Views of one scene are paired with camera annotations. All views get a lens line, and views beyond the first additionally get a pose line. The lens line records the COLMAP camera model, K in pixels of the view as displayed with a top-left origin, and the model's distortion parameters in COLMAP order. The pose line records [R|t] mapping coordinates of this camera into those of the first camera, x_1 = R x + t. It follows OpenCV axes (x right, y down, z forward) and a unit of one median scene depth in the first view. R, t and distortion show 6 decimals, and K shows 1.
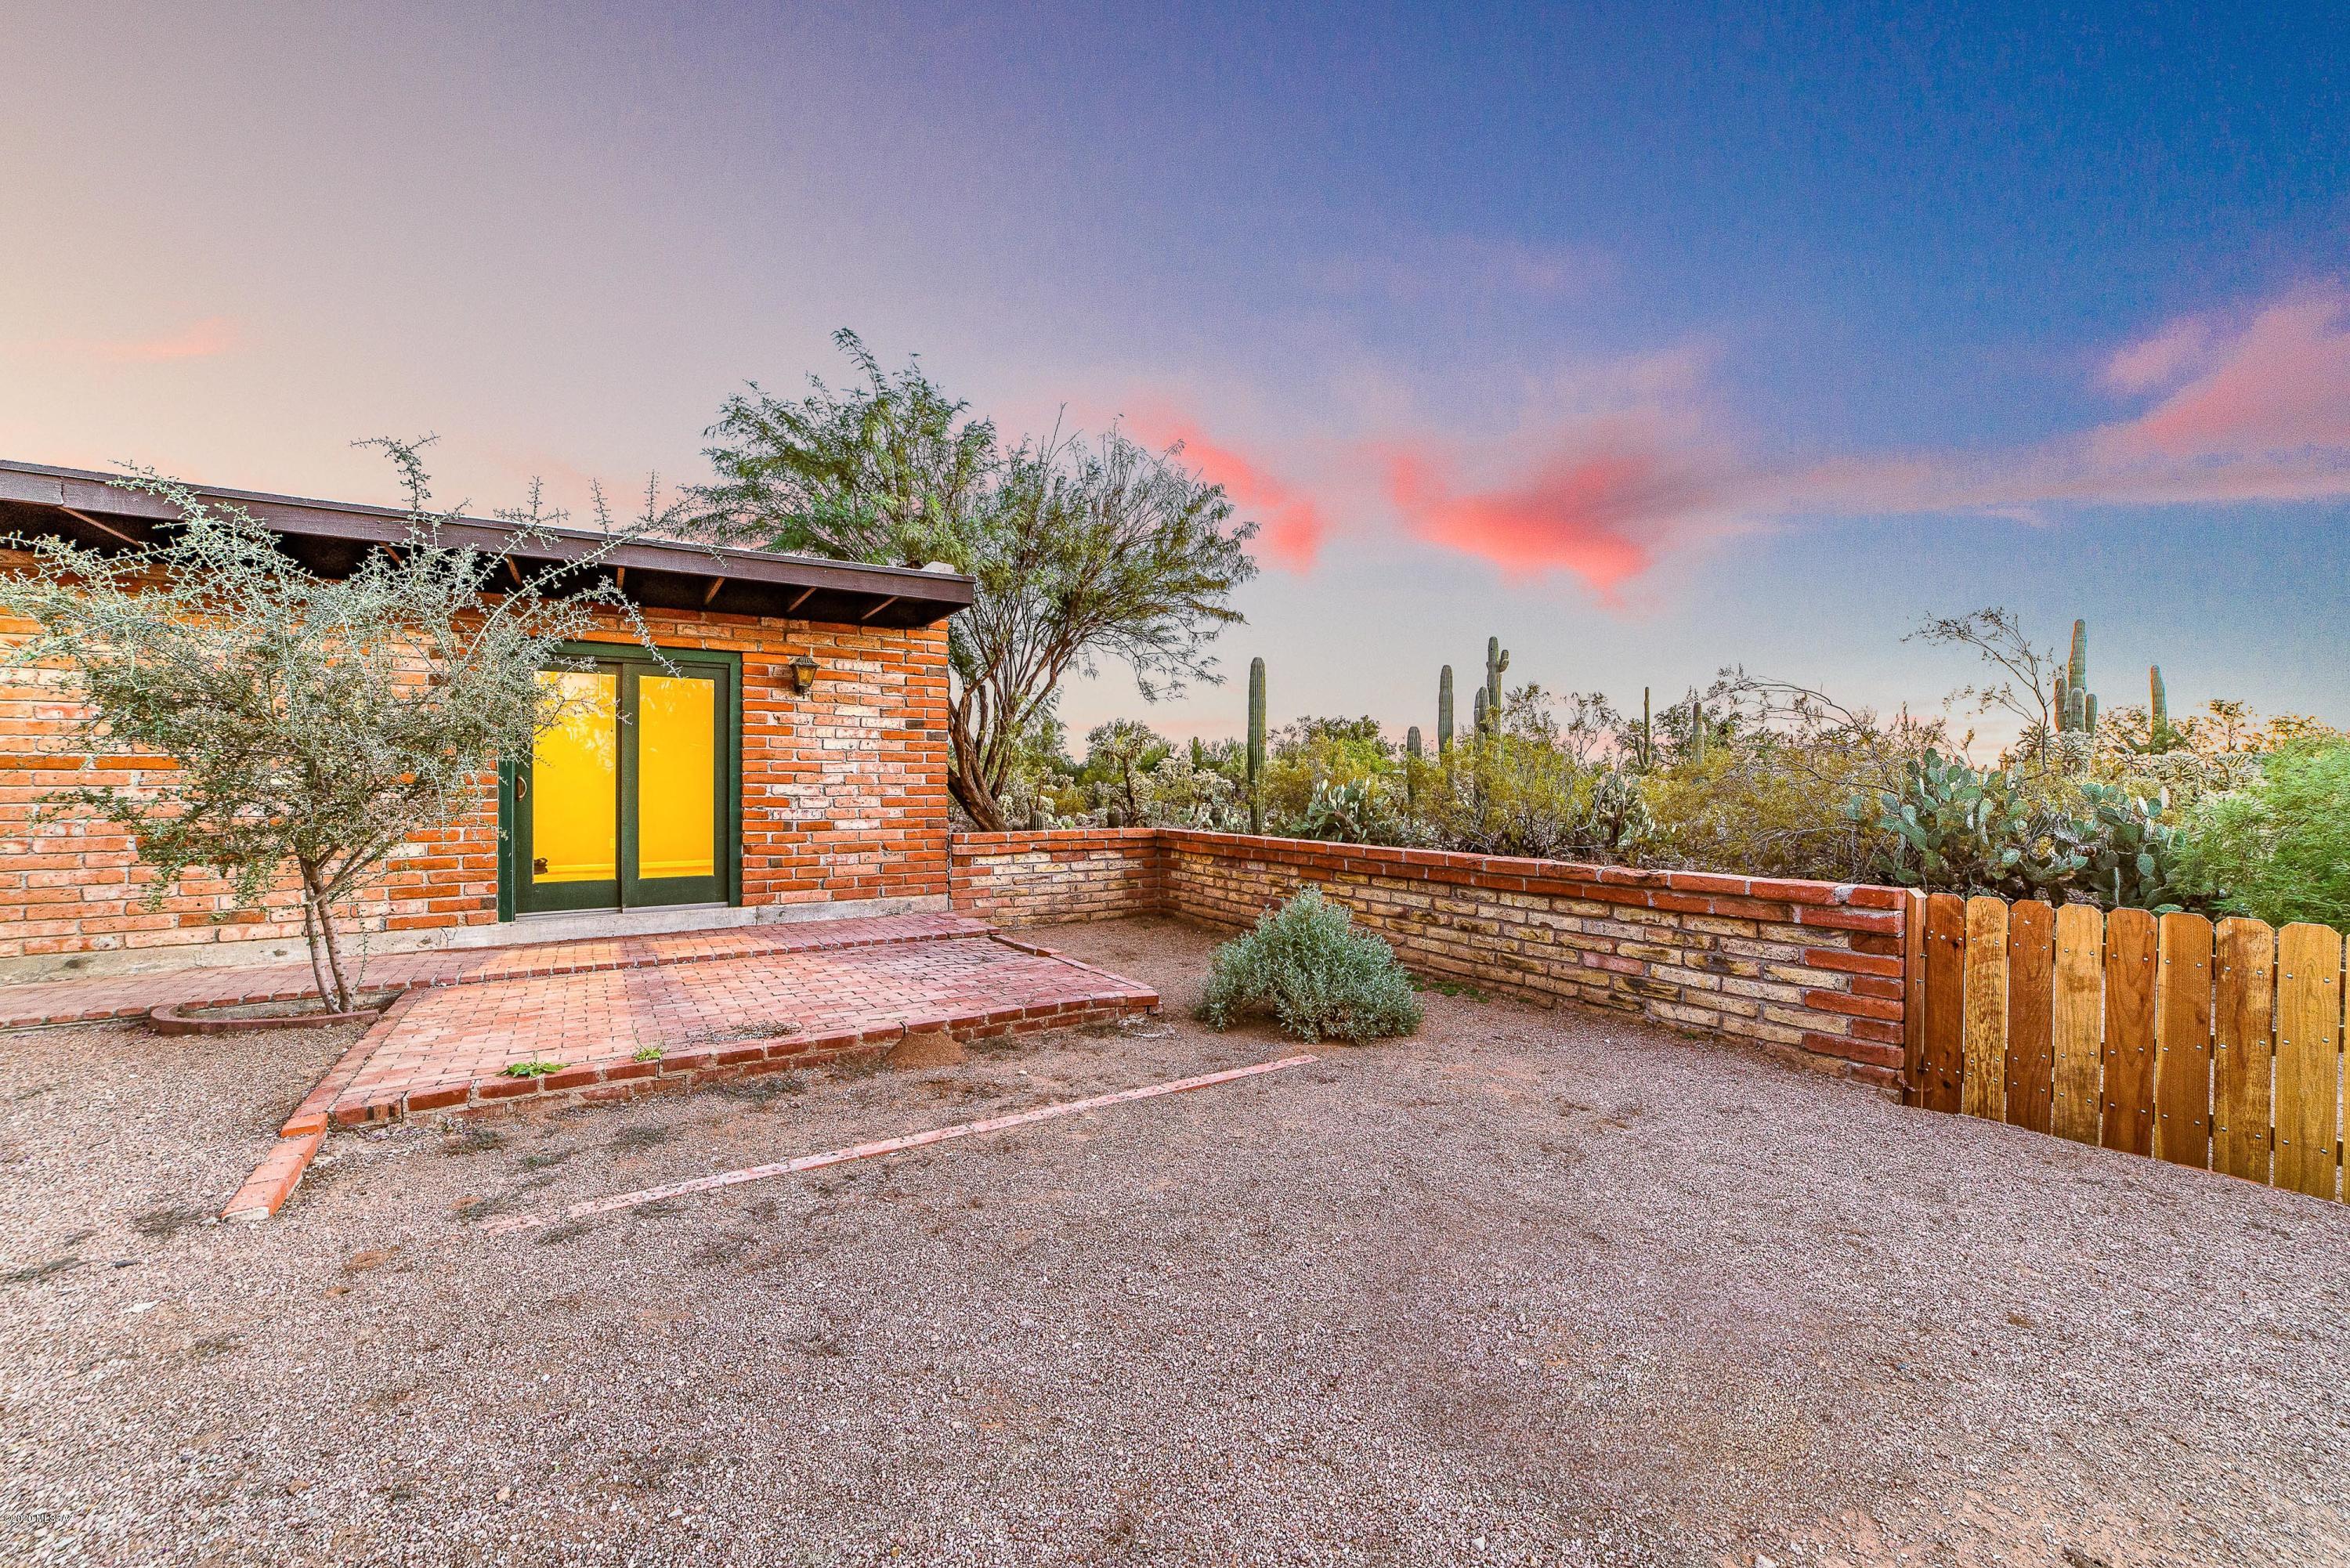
lens RADIAL K [[896.2, 0, 1158.6], [0, 896.2, 780.4], [0, 0, 1]] dist [-0.002471, 0.000979]
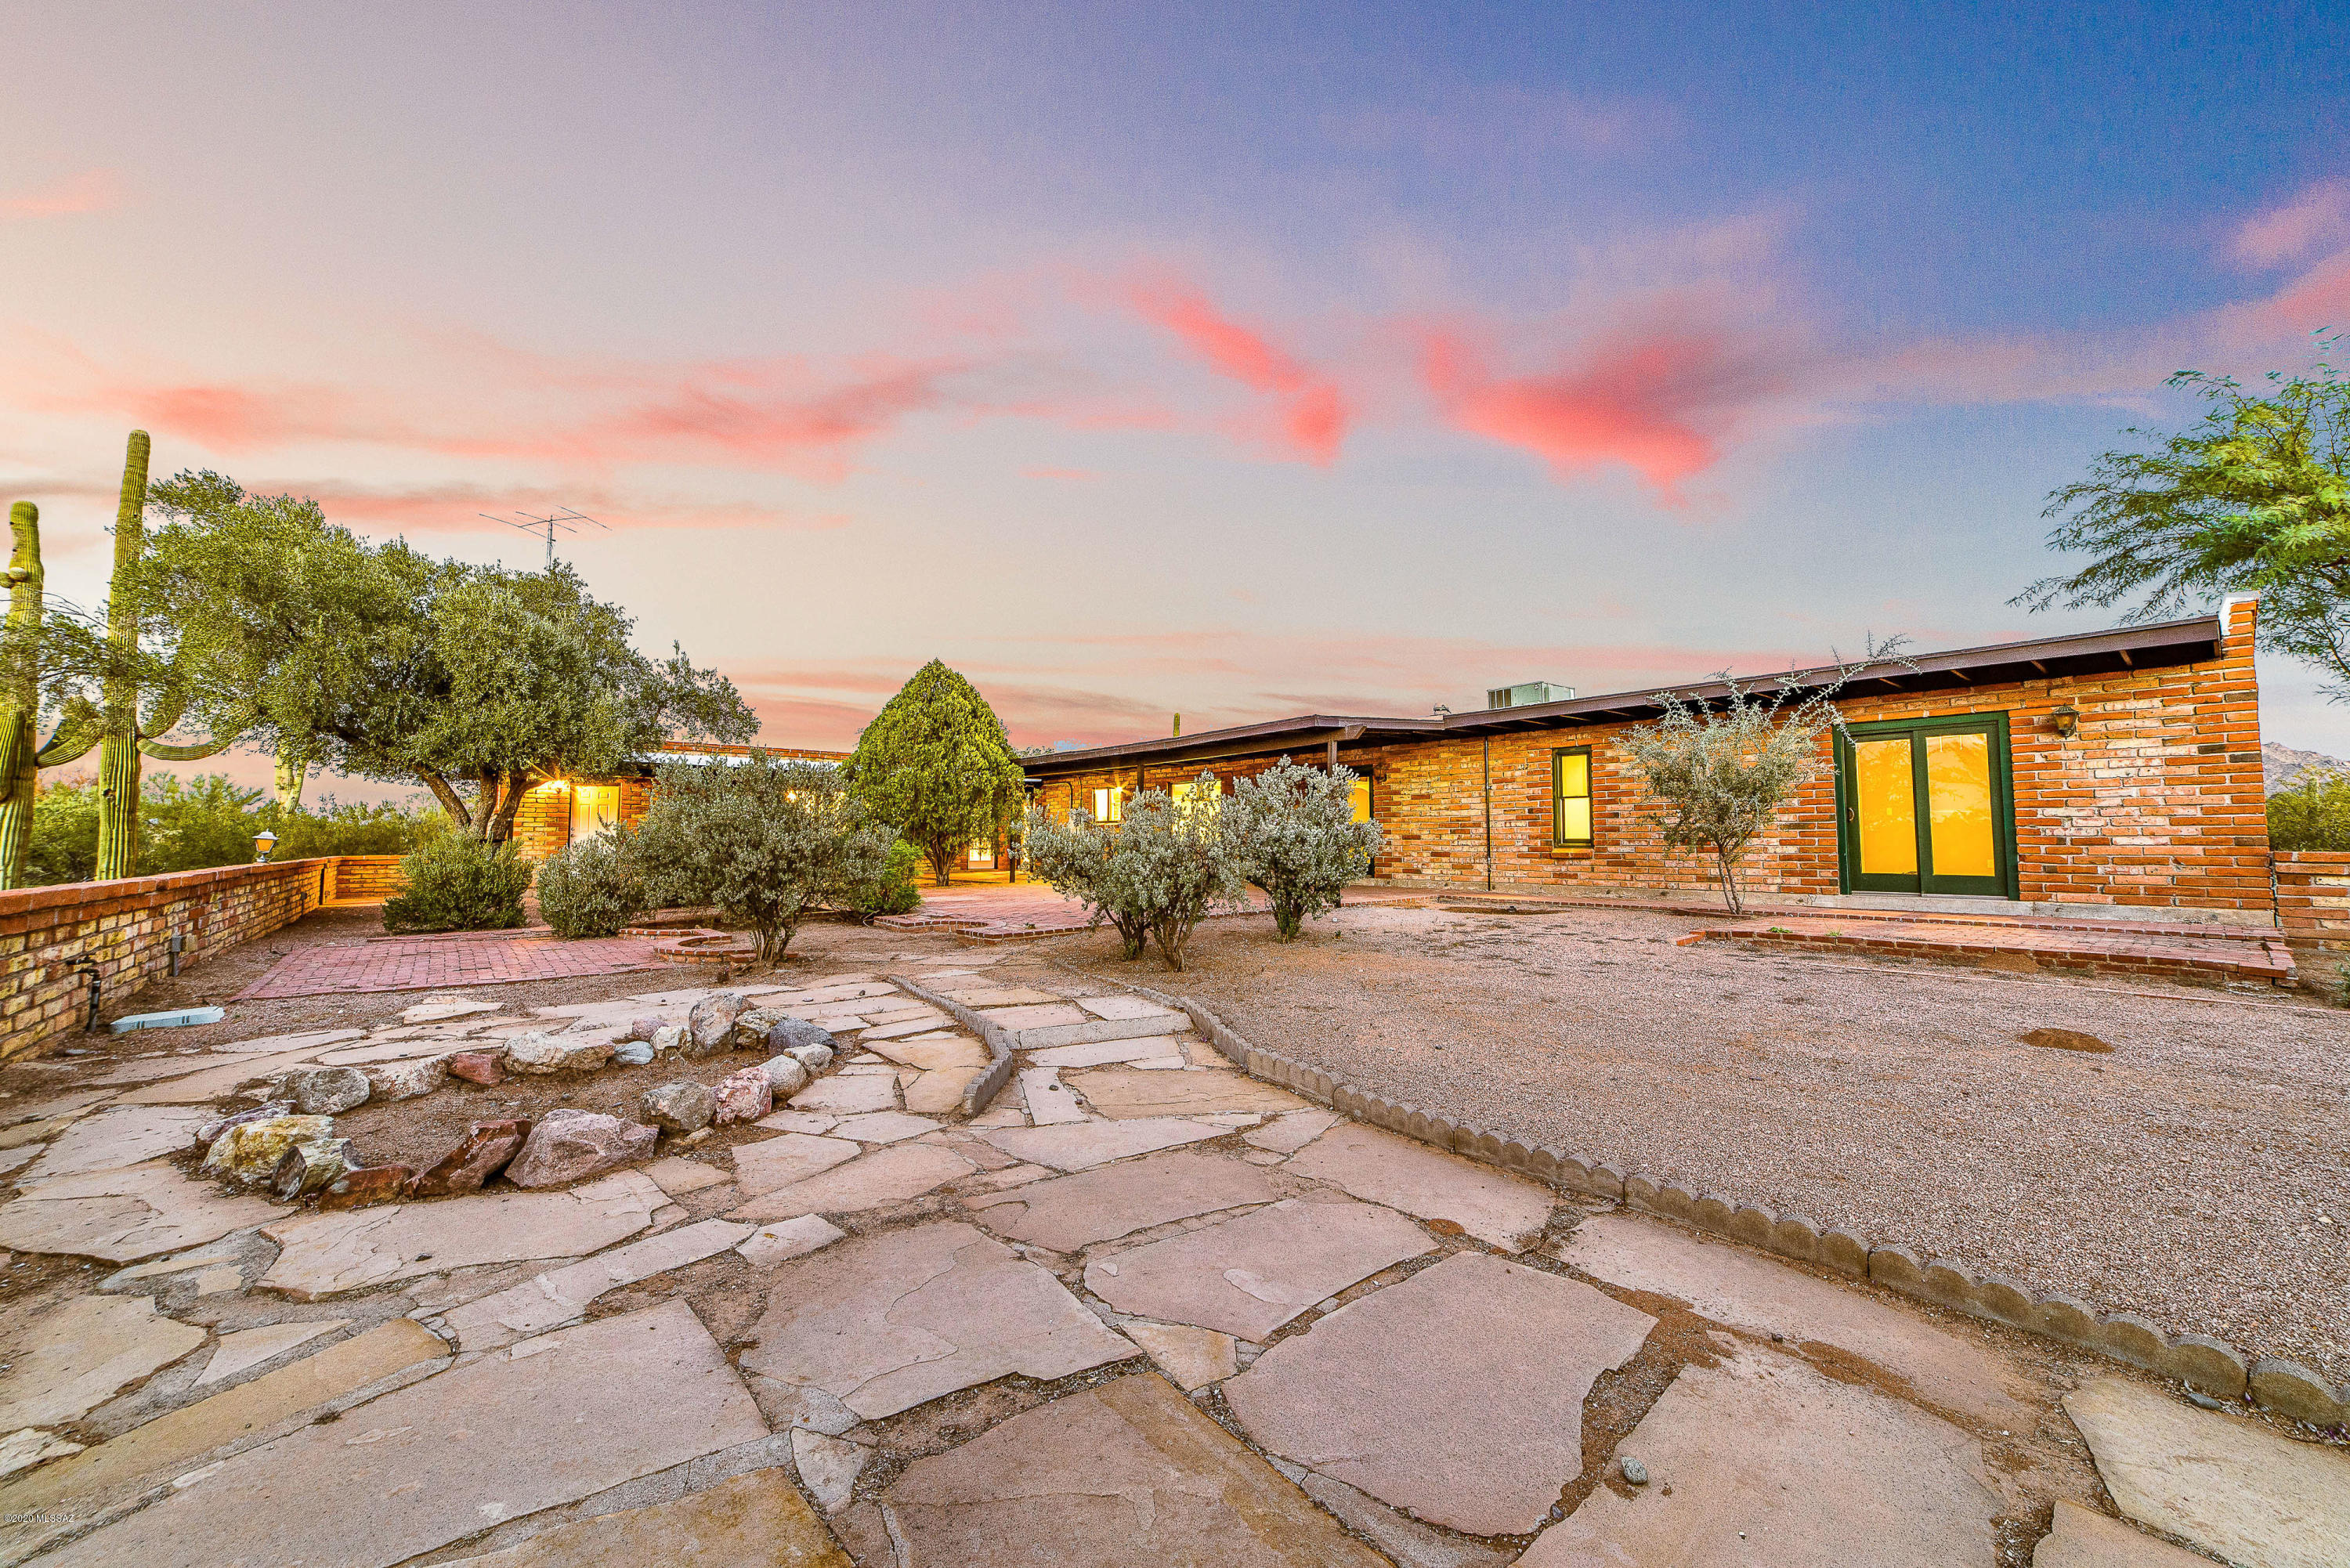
lens RADIAL K [[896.2, 0, 1162.5], [0, 896.2, 774.9], [0, 0, 1]] dist [-0.002471, 0.000979]
pose [[0.123409, -0.073112, -0.989659, 0.678788], [0.007874, 0.997323, -0.072696, 0.039601], [0.992325, 0.001179, 0.123654, -0.410729]]
